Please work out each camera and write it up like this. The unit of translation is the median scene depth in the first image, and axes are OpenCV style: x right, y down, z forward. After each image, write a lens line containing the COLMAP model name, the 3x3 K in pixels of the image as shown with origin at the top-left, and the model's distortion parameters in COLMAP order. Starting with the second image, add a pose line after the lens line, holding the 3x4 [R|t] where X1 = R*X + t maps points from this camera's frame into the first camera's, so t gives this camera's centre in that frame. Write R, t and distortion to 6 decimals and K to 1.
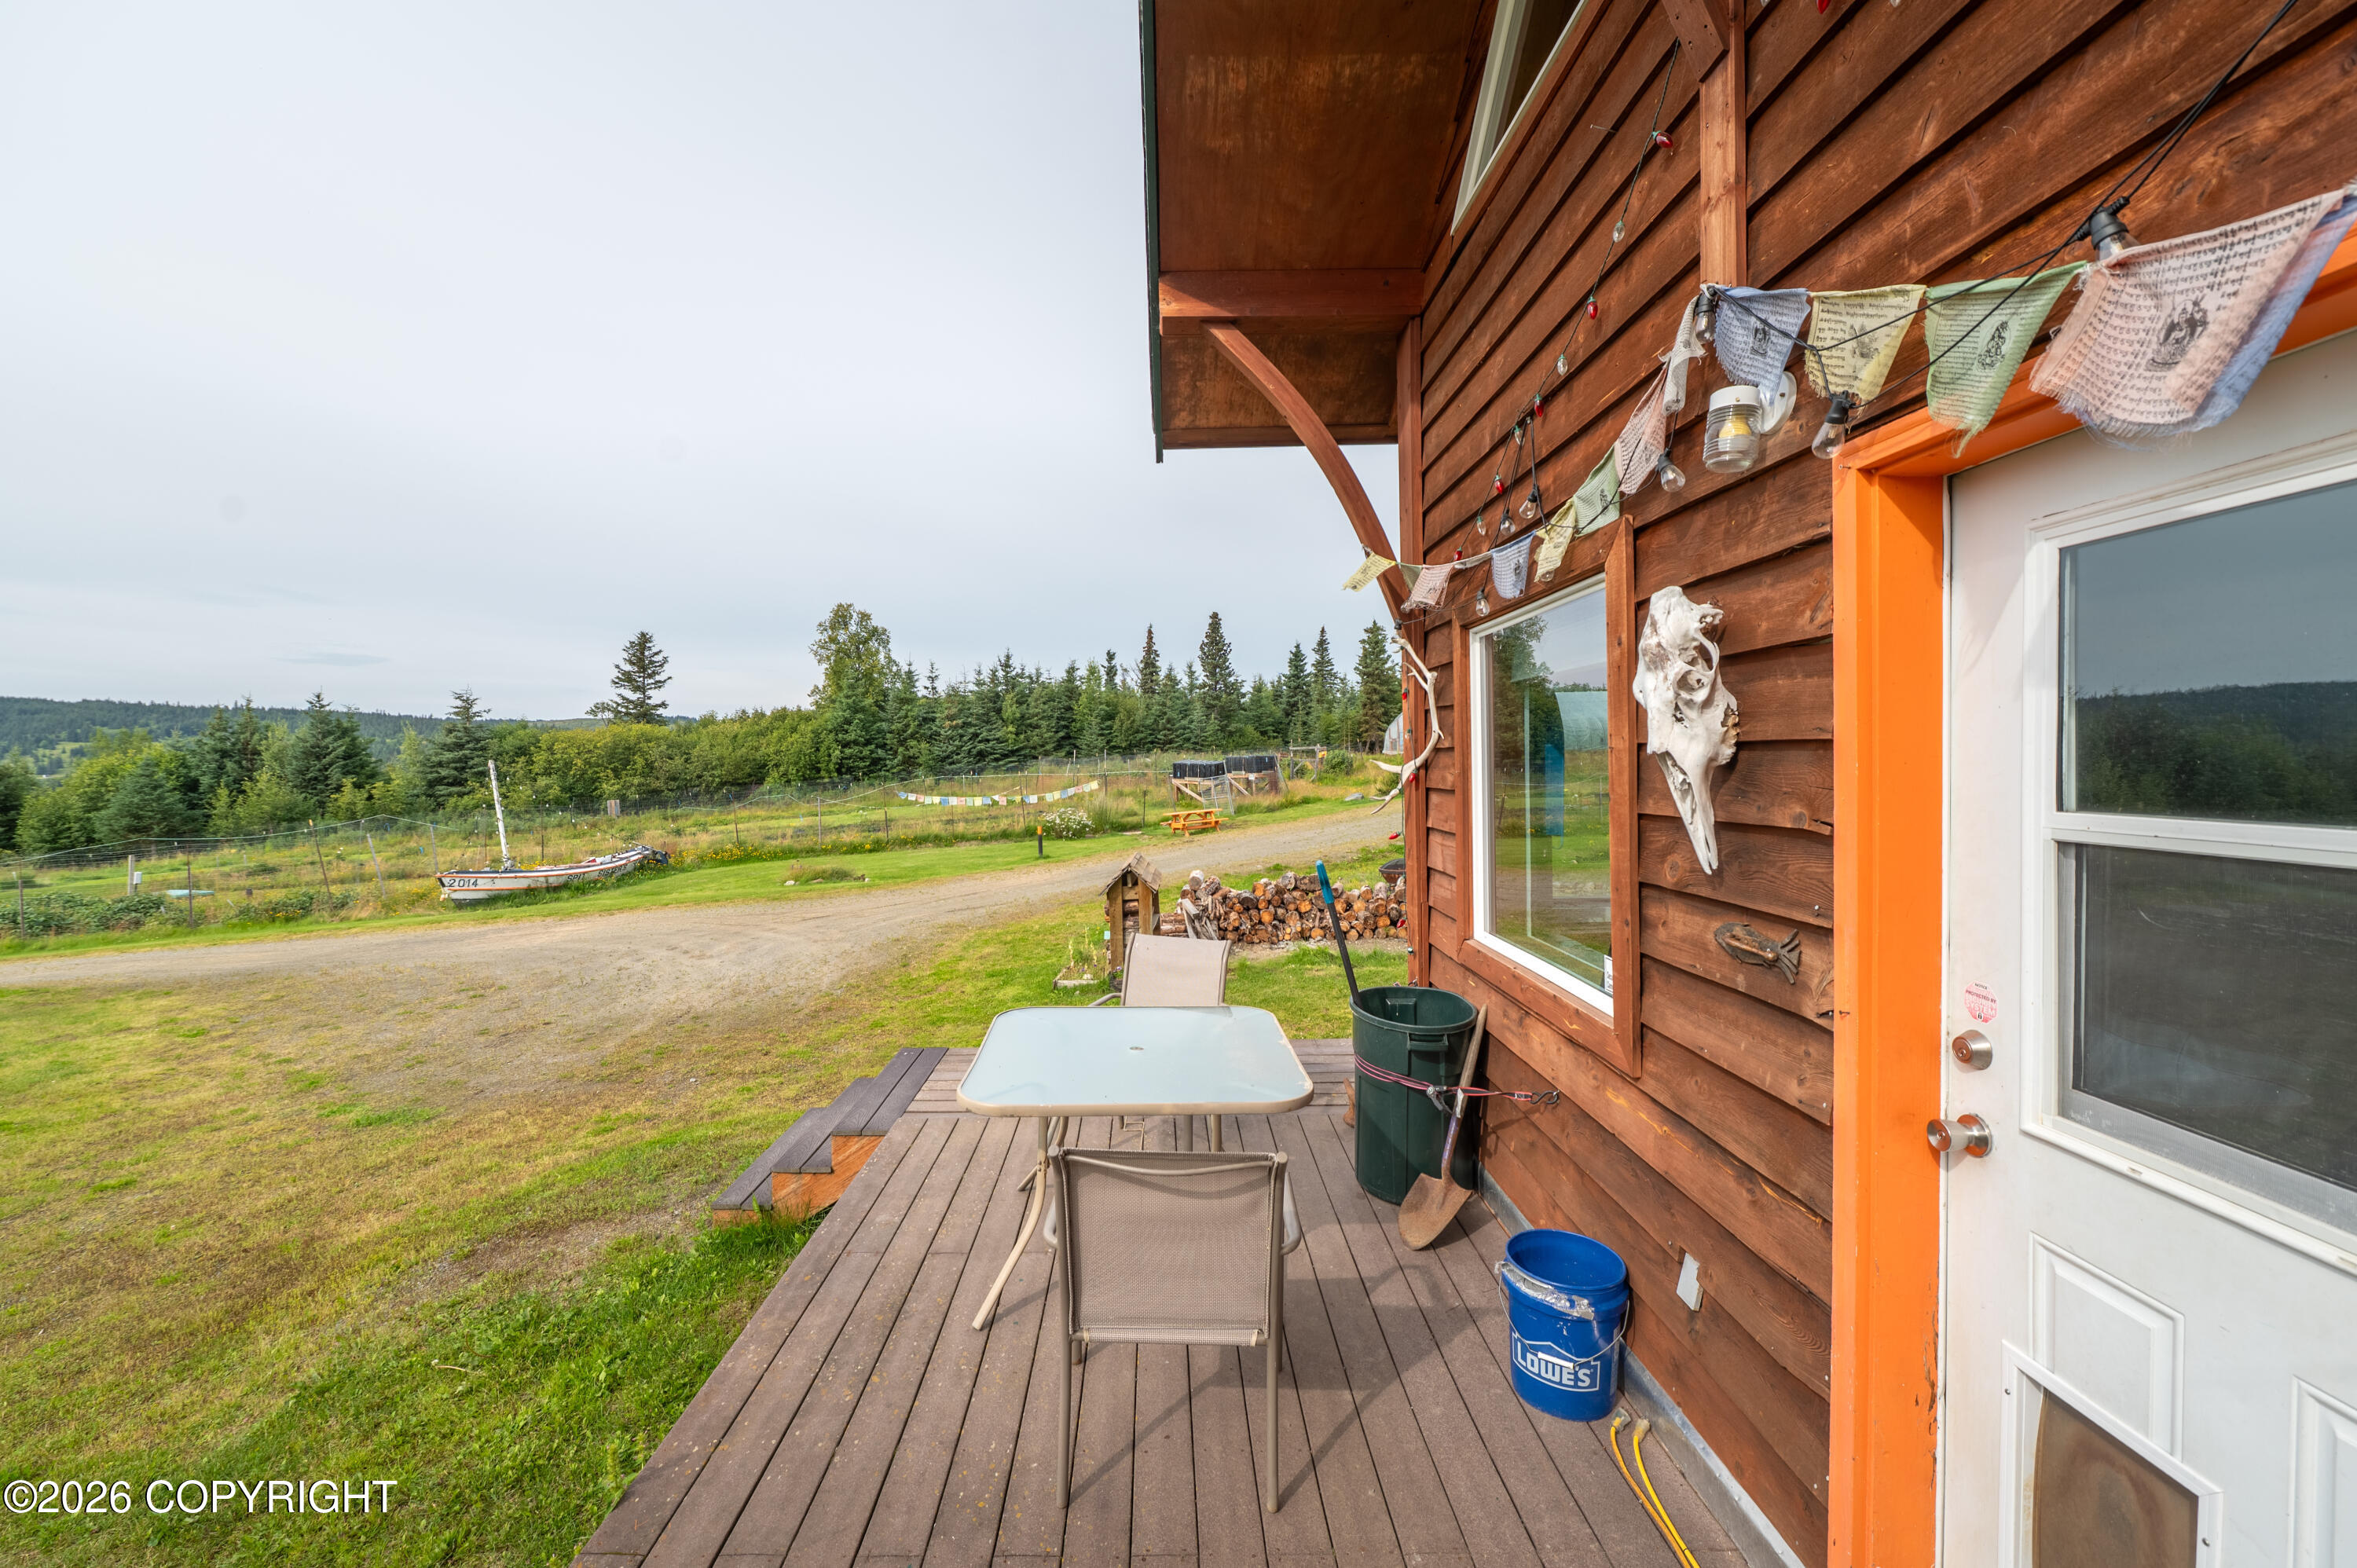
lens RADIAL K [[948.7, 0, 1179.7], [0, 948.7, 777.0], [0, 0, 1]] dist [-0.012006, -0.000304]
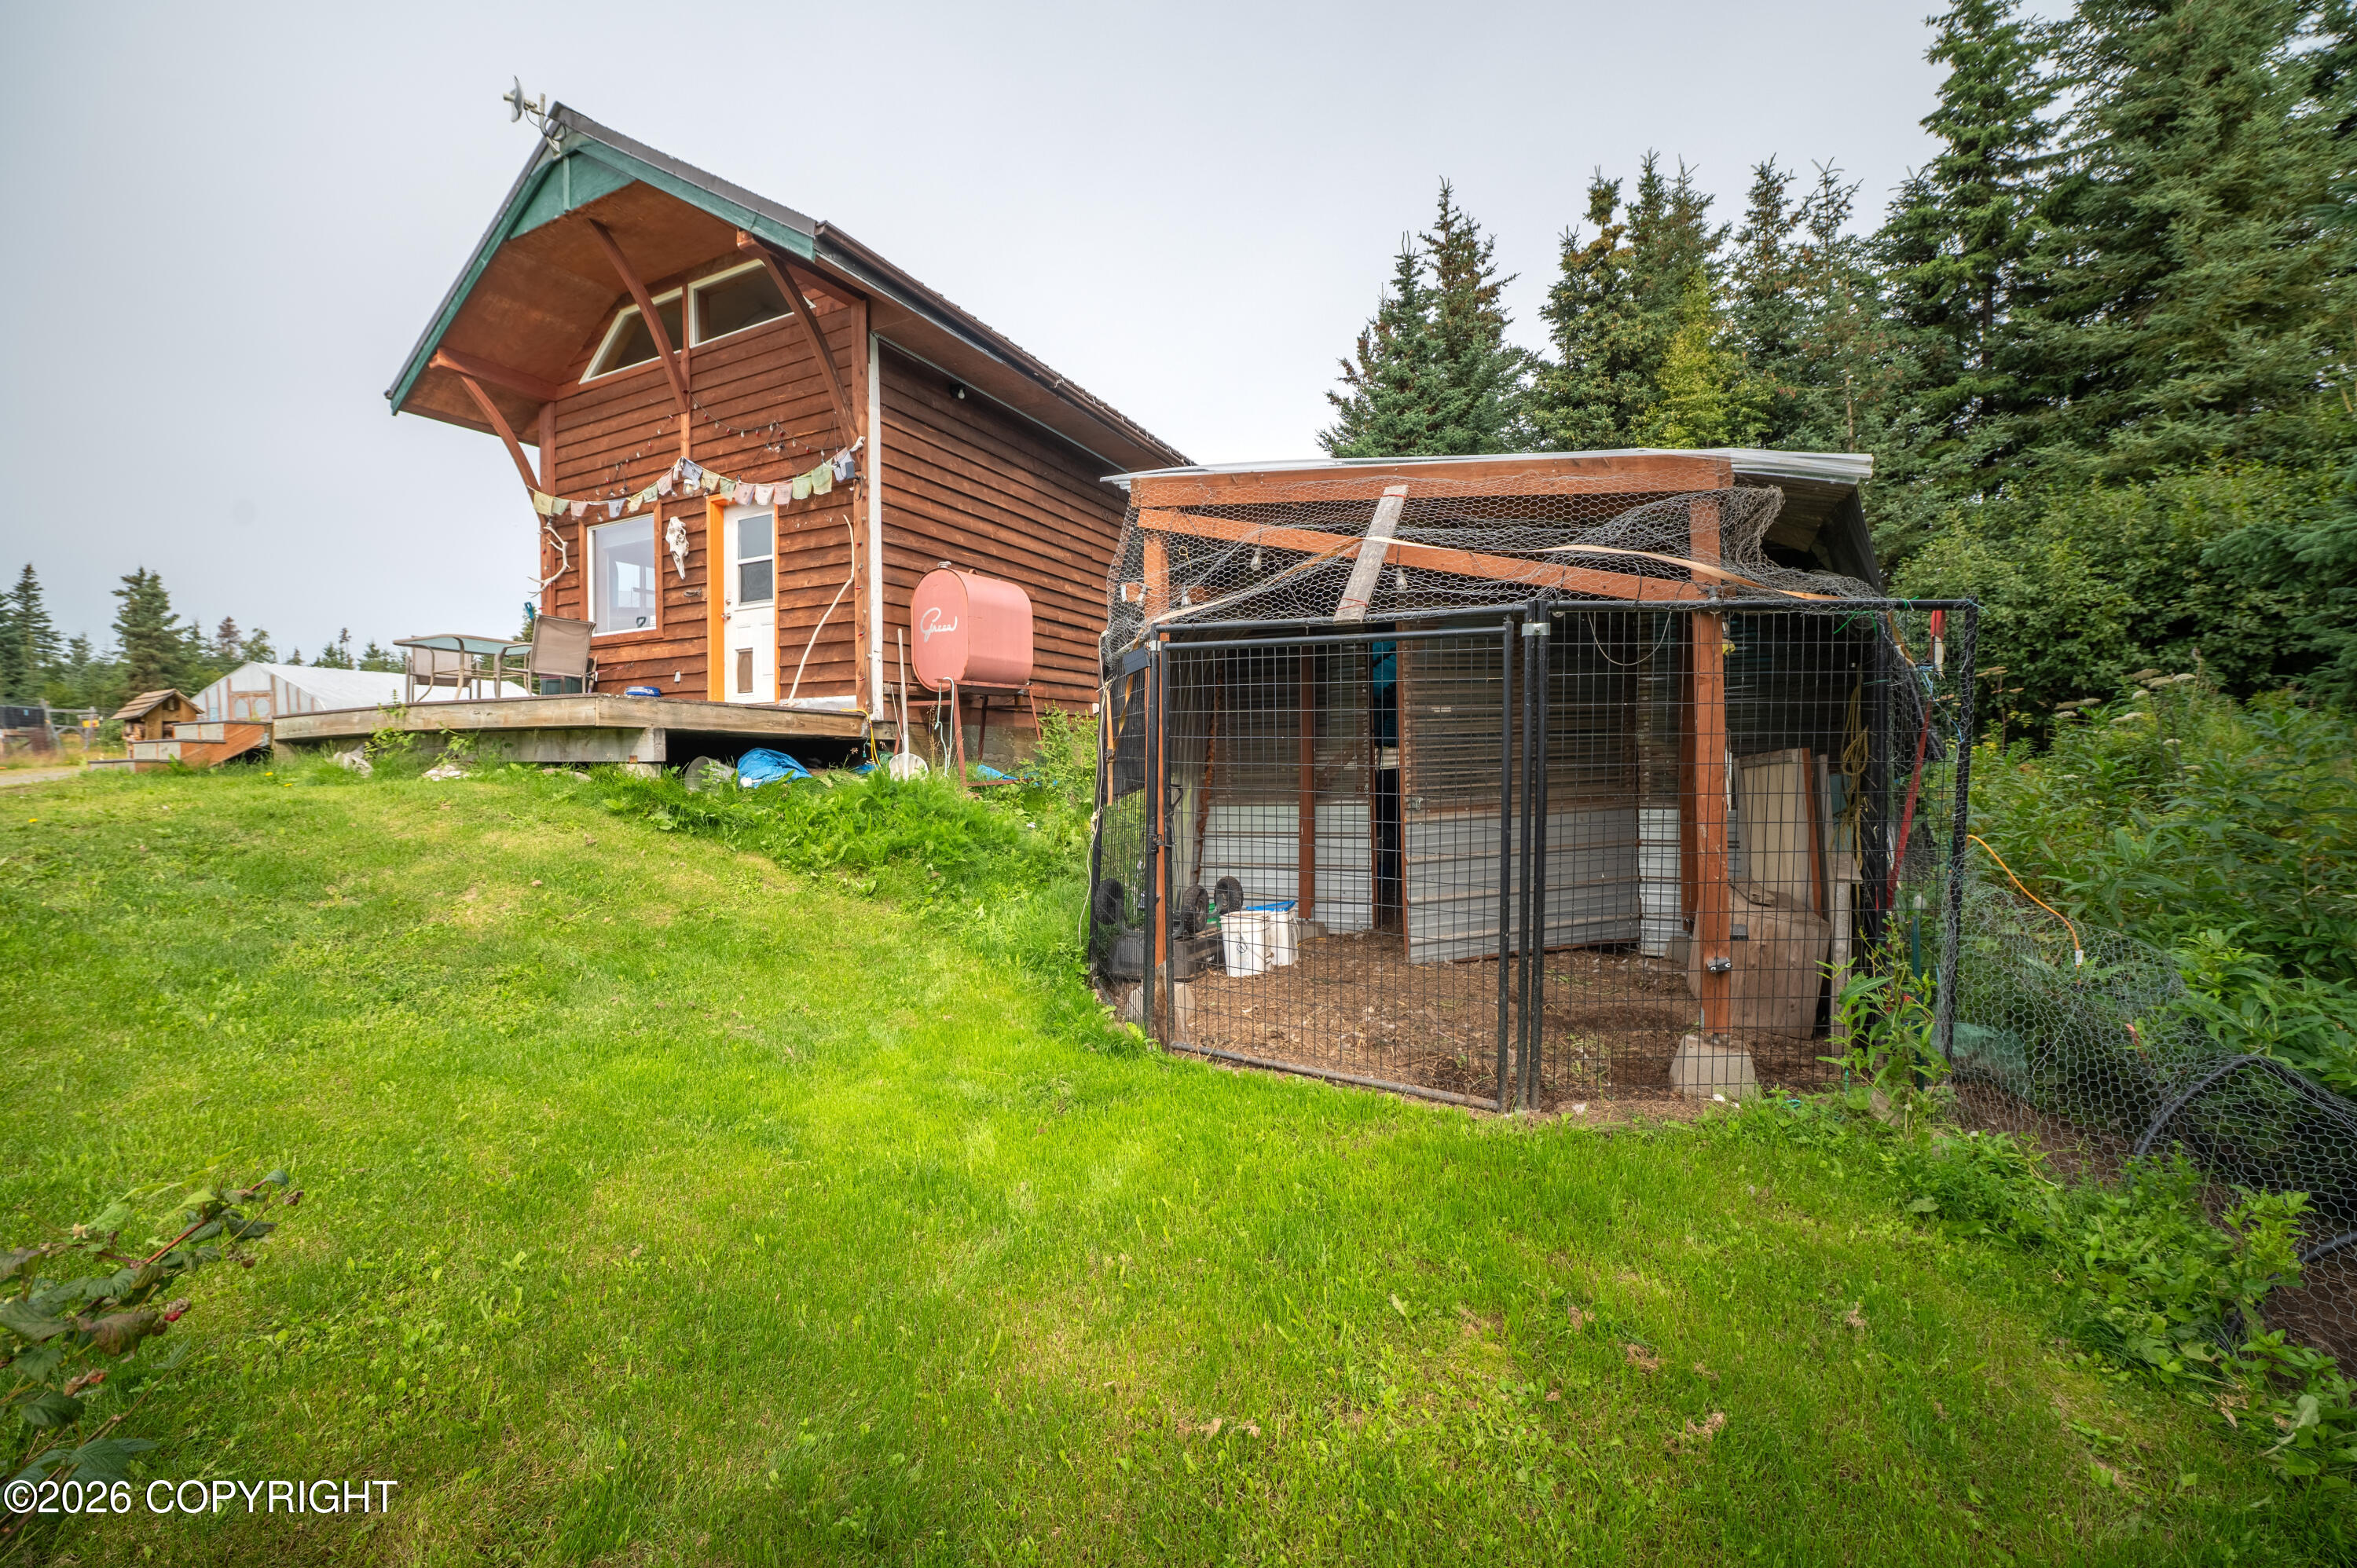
lens RADIAL K [[948.7, 0, 1179.7], [0, 948.7, 777.0], [0, 0, 1]] dist [-0.012006, -0.000304]
pose [[0.478317, 0.006774, 0.878161, -2.575959], [0.014967, 0.999762, -0.015864, 1.293562], [-0.878060, 0.020731, 0.478101, -3.682278]]
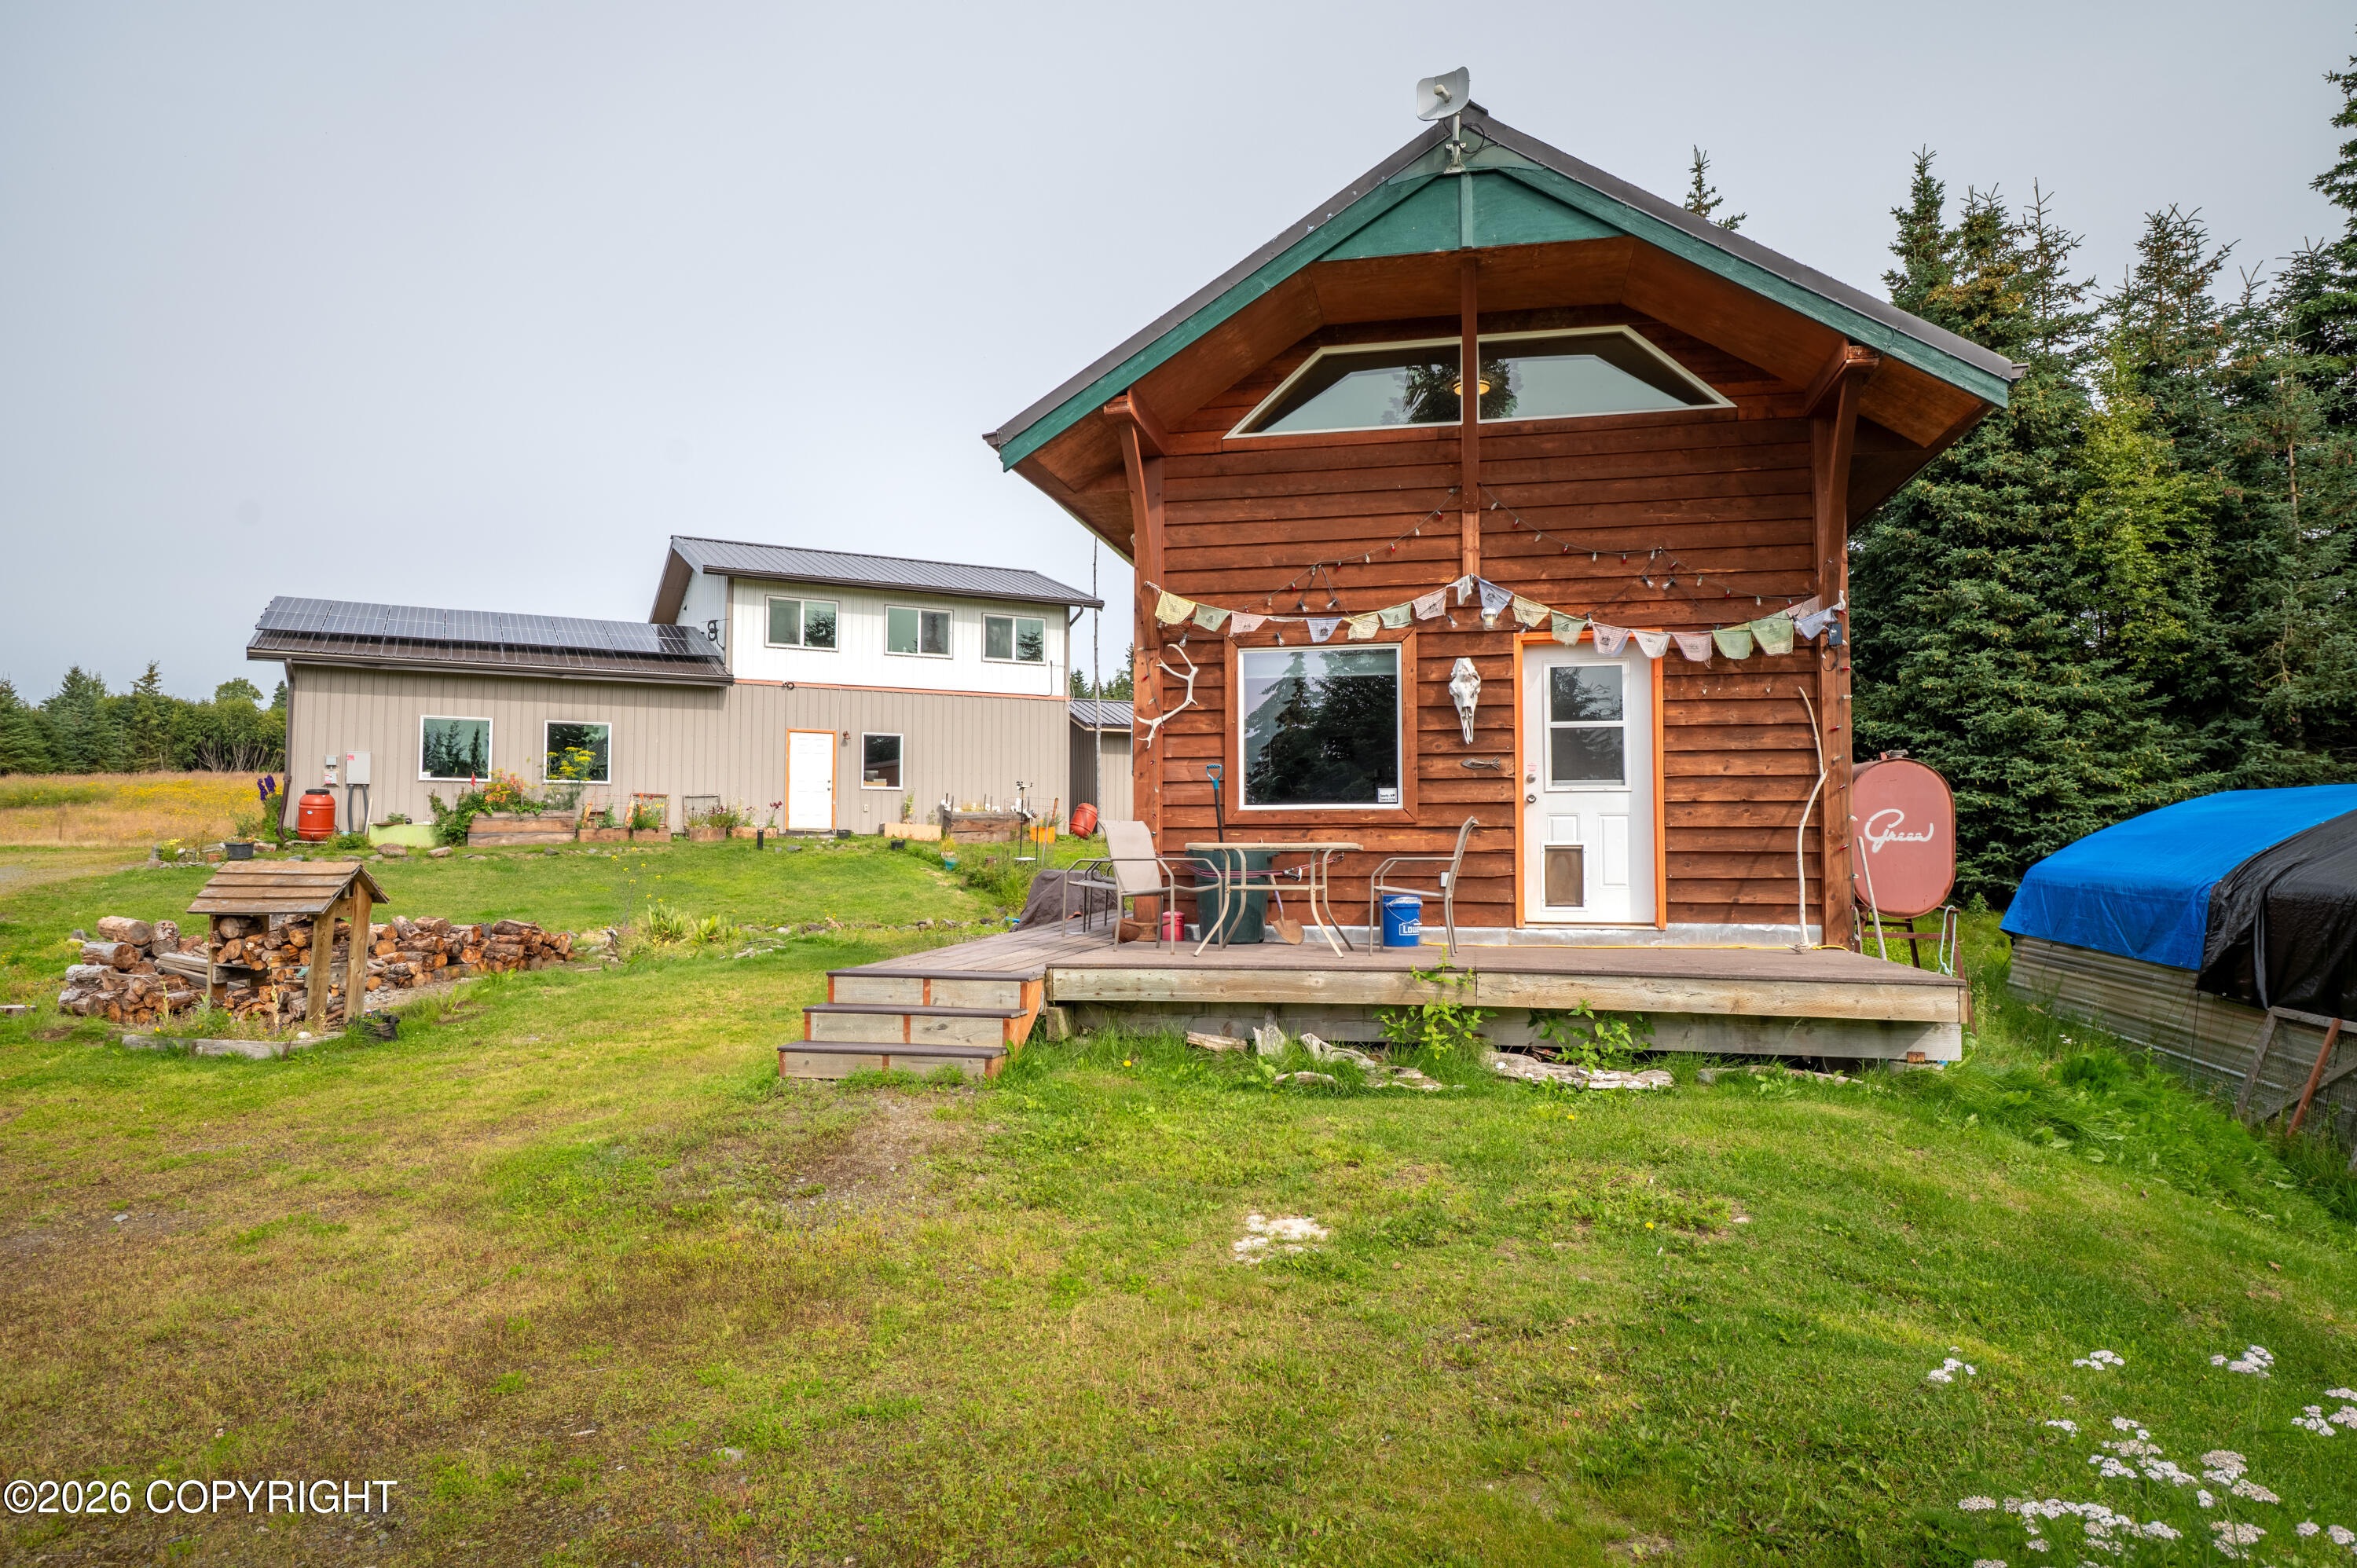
lens RADIAL K [[1432.9, 0, 1182.4], [0, 1432.9, 775.9], [0, 0, 1]] dist [0.032785, 0.000168]
pose [[0.208218, 0.062628, 0.976075, -4.943330], [0.017178, 0.997560, -0.067671, 0.581957], [-0.977932, 0.030857, 0.206634, 1.002933]]
